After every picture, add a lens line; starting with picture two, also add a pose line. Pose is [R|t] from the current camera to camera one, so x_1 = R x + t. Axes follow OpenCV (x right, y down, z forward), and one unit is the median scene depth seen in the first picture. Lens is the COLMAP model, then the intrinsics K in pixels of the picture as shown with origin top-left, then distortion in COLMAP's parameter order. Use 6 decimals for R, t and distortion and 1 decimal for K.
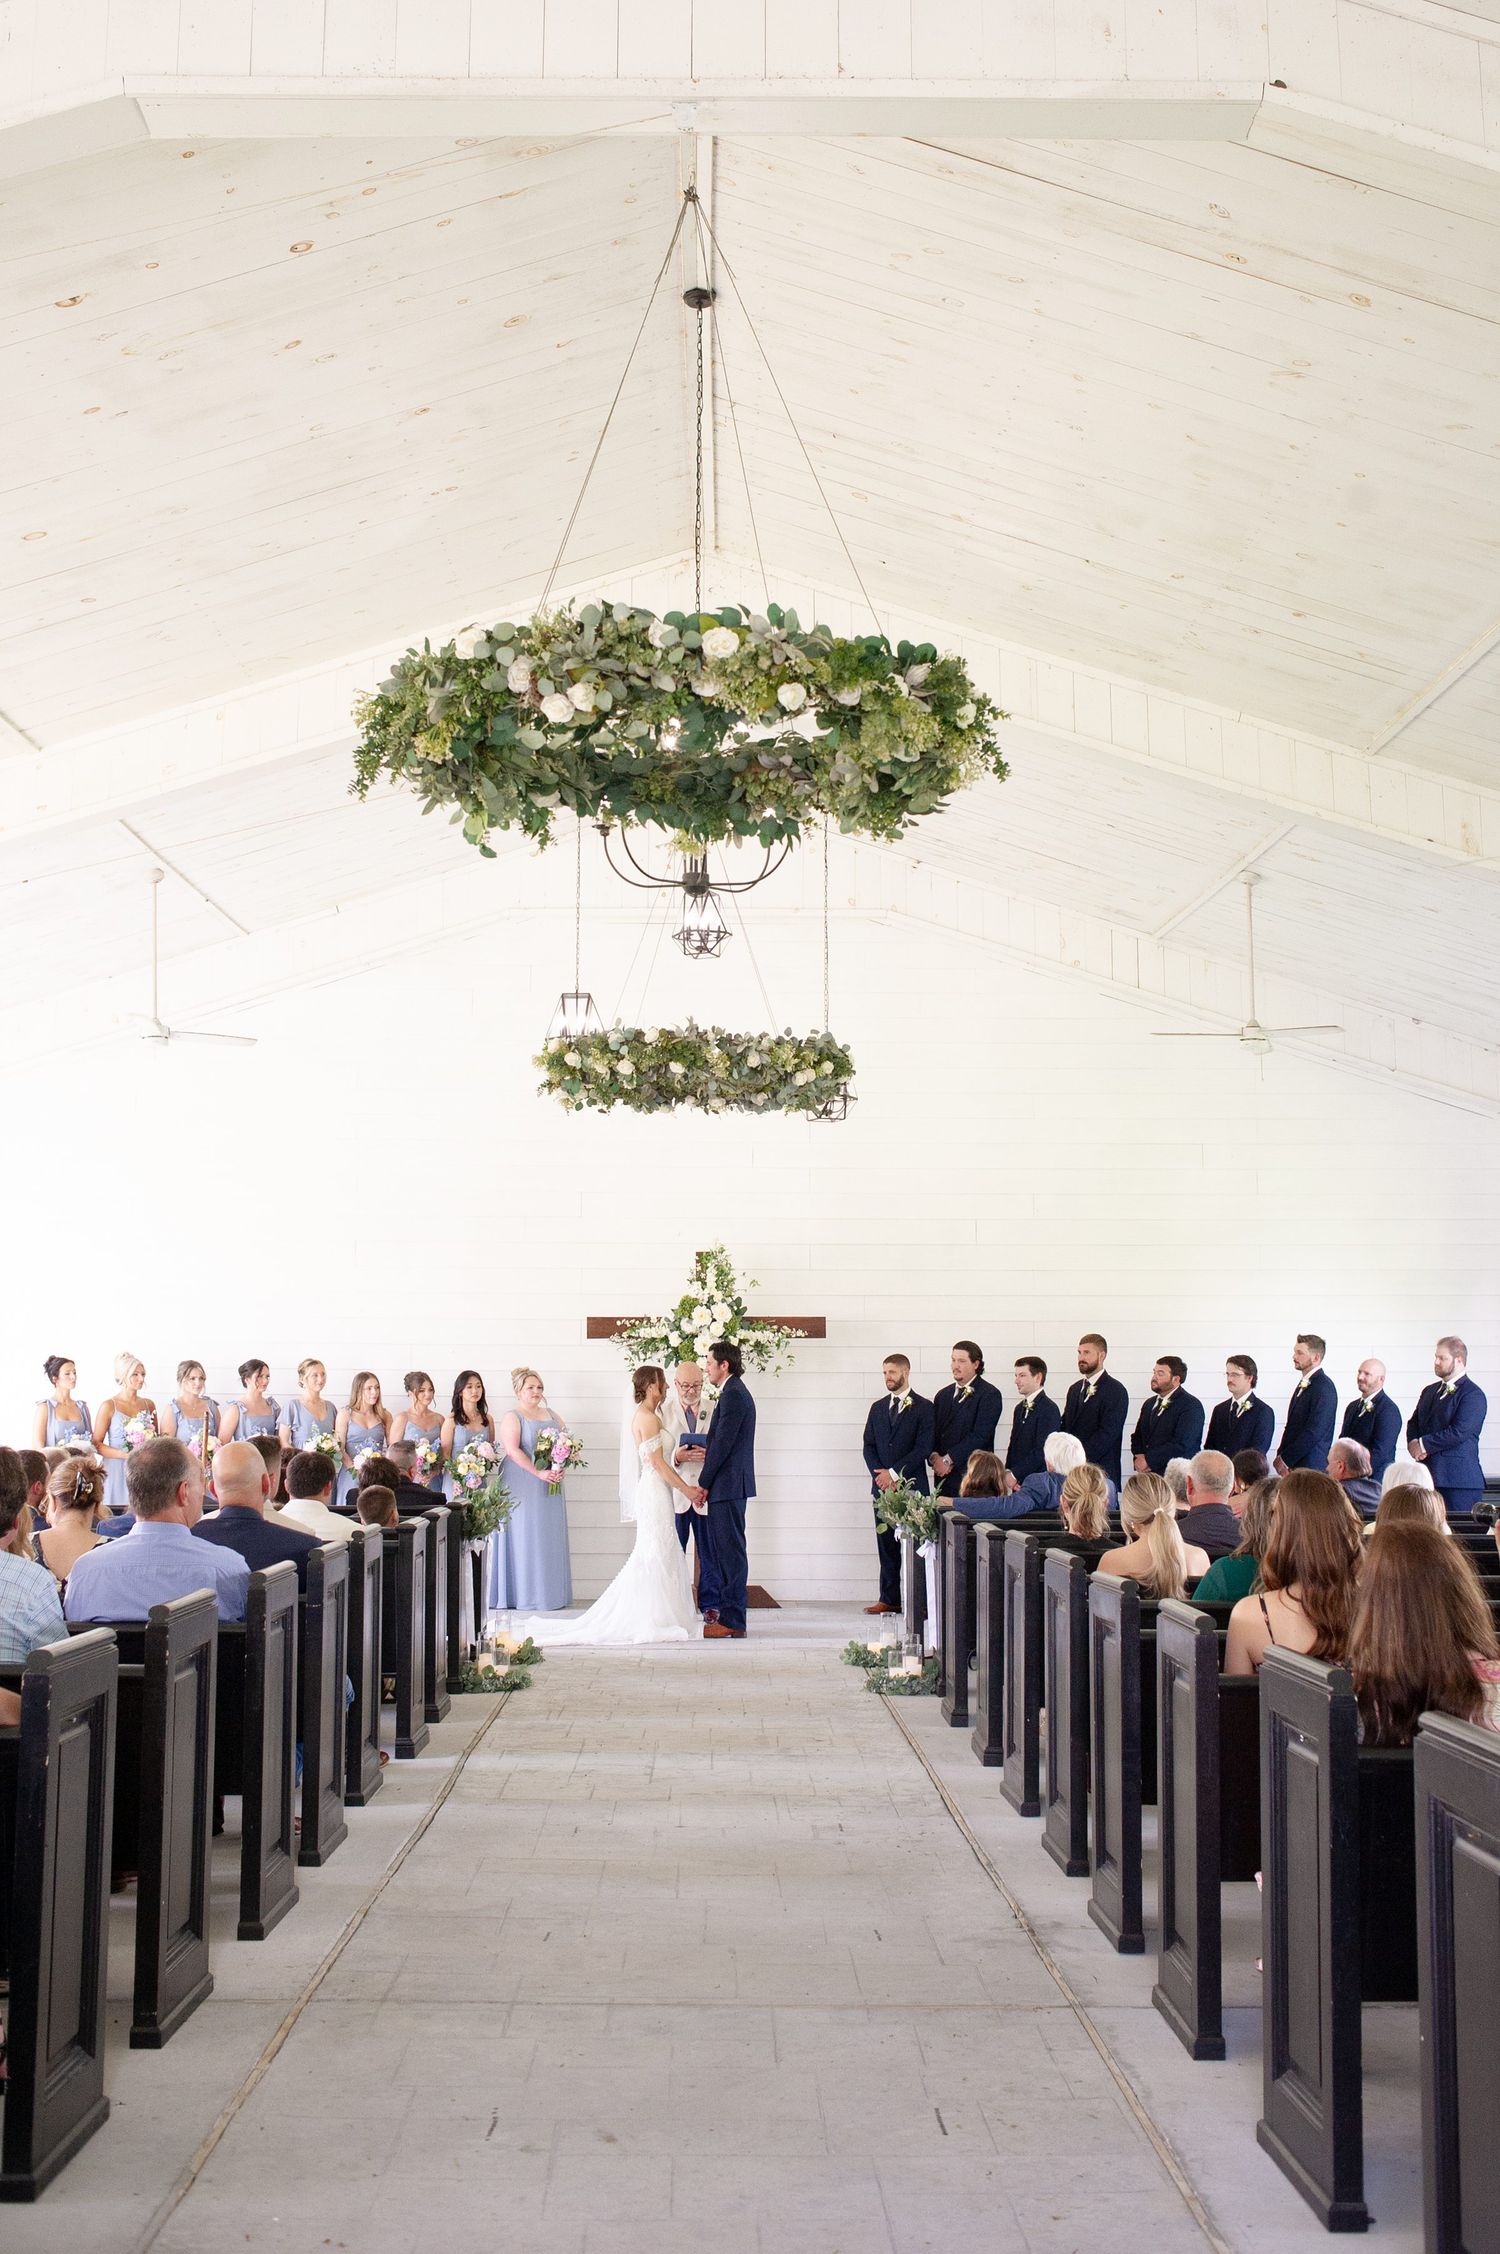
lens RADIAL K [[2633.4, 0, 744.4], [0, 2633.4, 1126.2], [0, 0, 1]] dist [-0.026364, 0.000000]
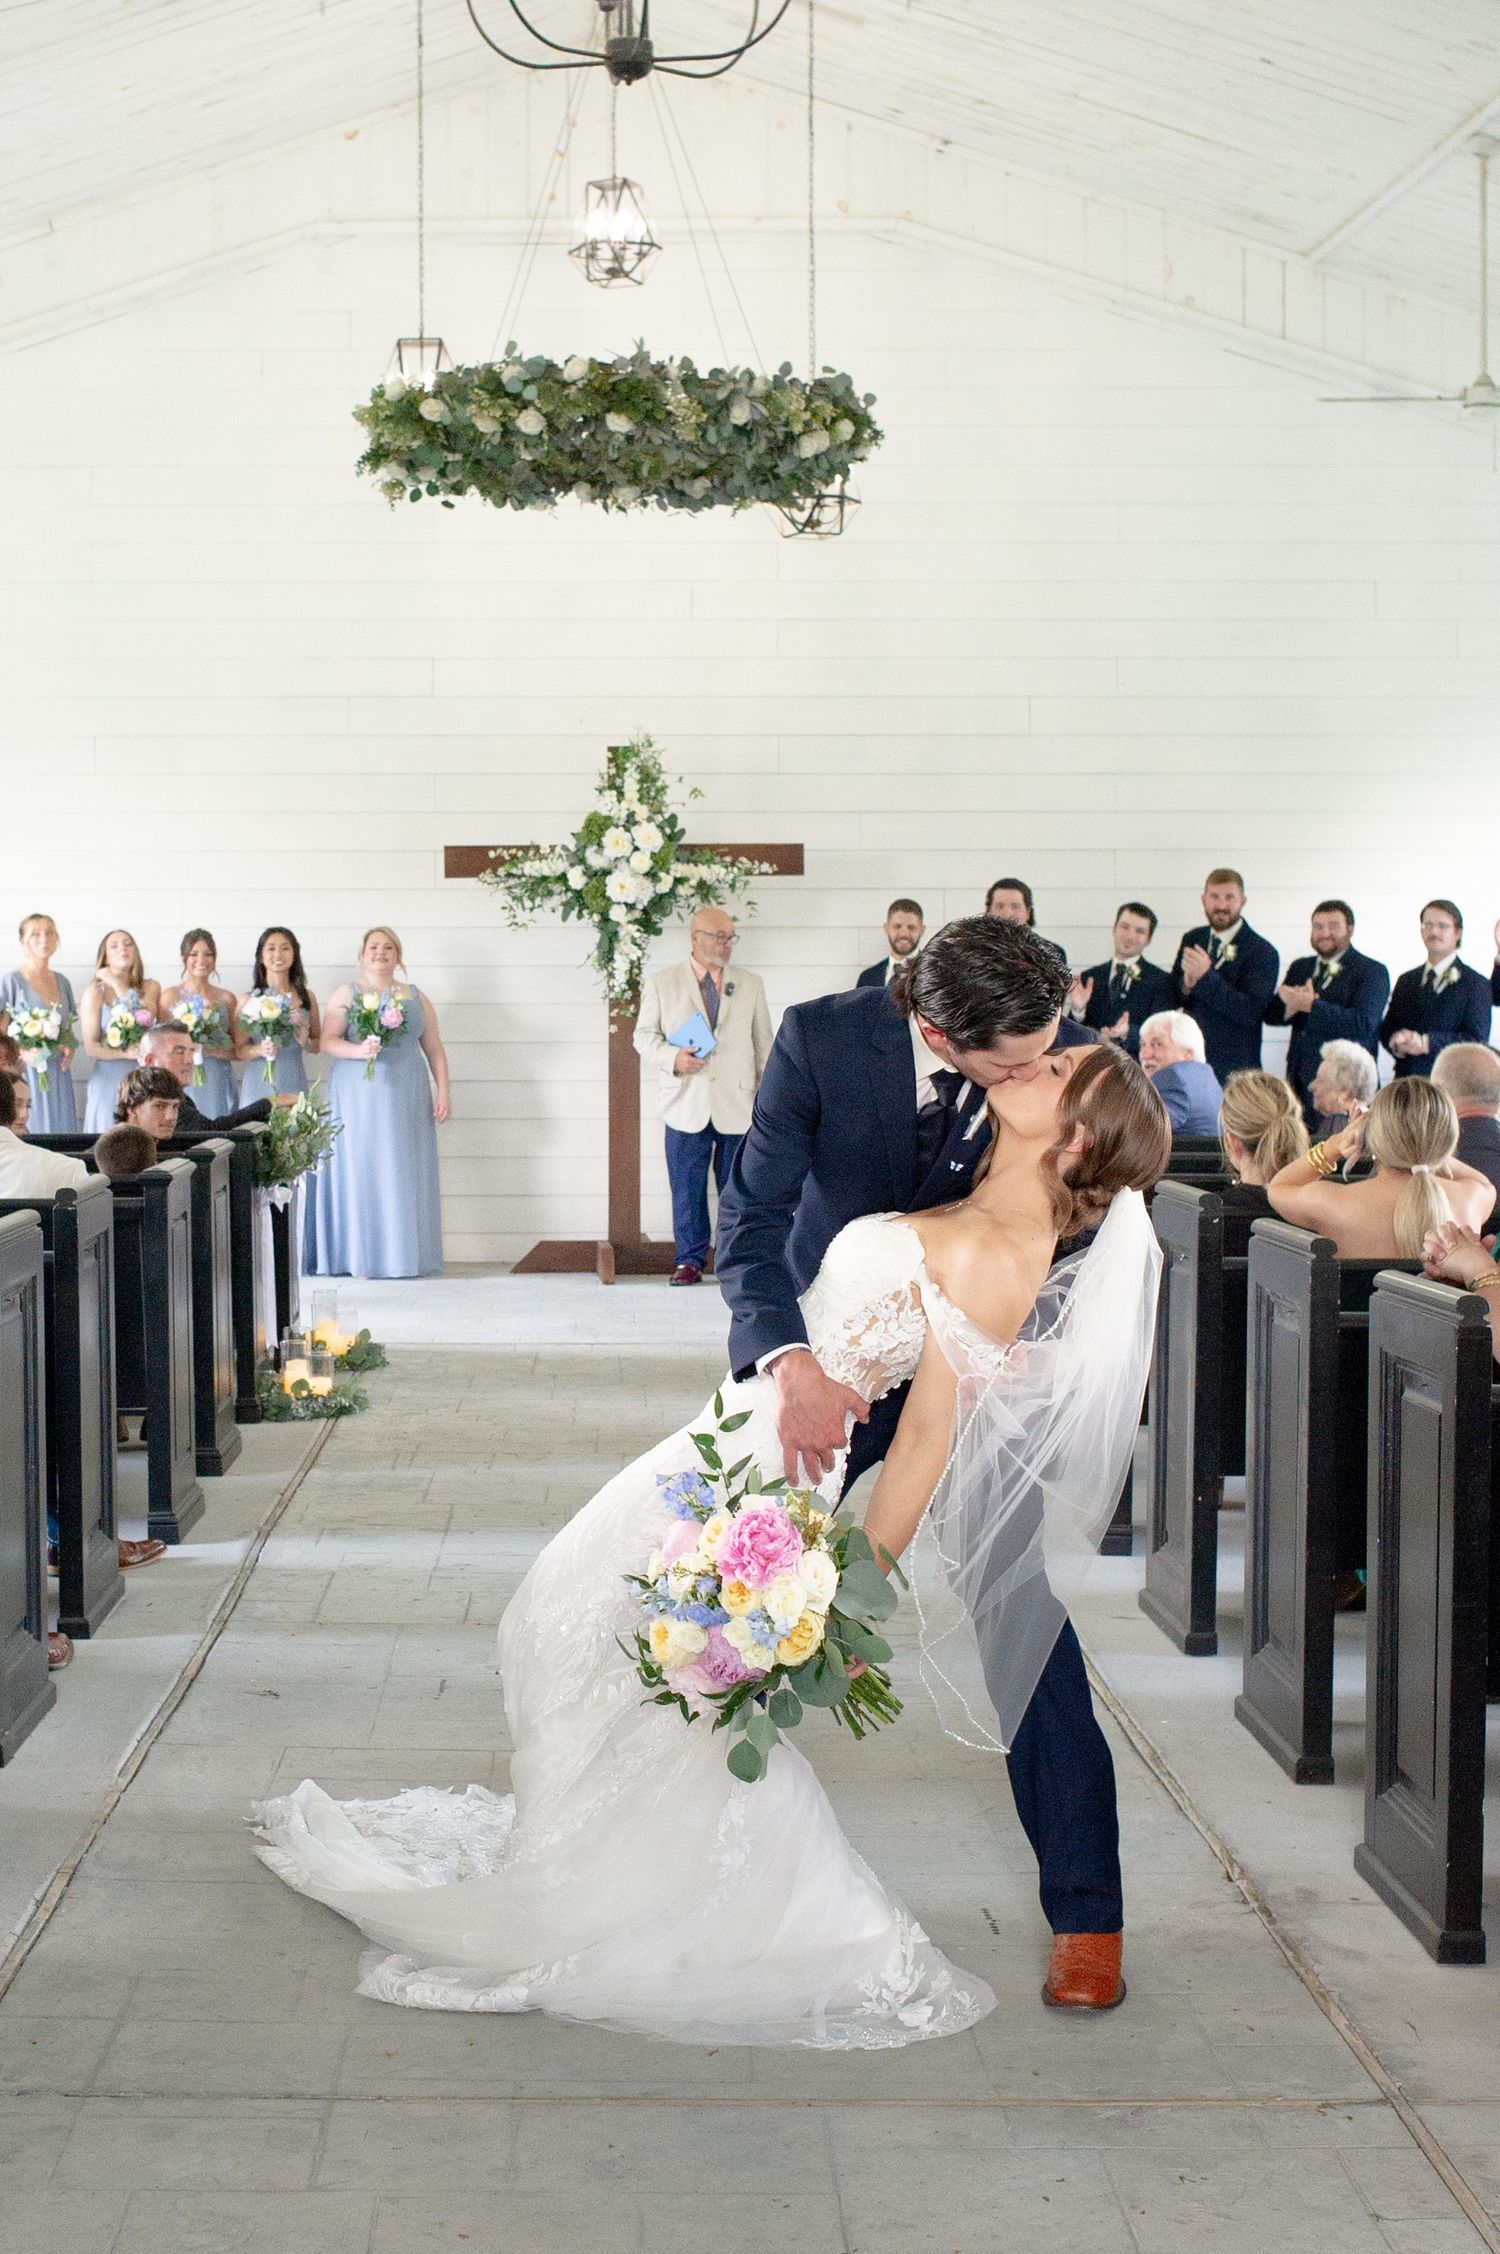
lens RADIAL K [[2633.4, 0, 751.1], [0, 2633.4, 1122.7], [0, 0, 1]] dist [-0.026364, 0.000000]
pose [[0.998302, -0.006906, 0.057843, -0.023170], [-0.002440, 0.987119, 0.159969, 0.038306], [-0.058203, -0.159838, 0.985426, 0.357914]]
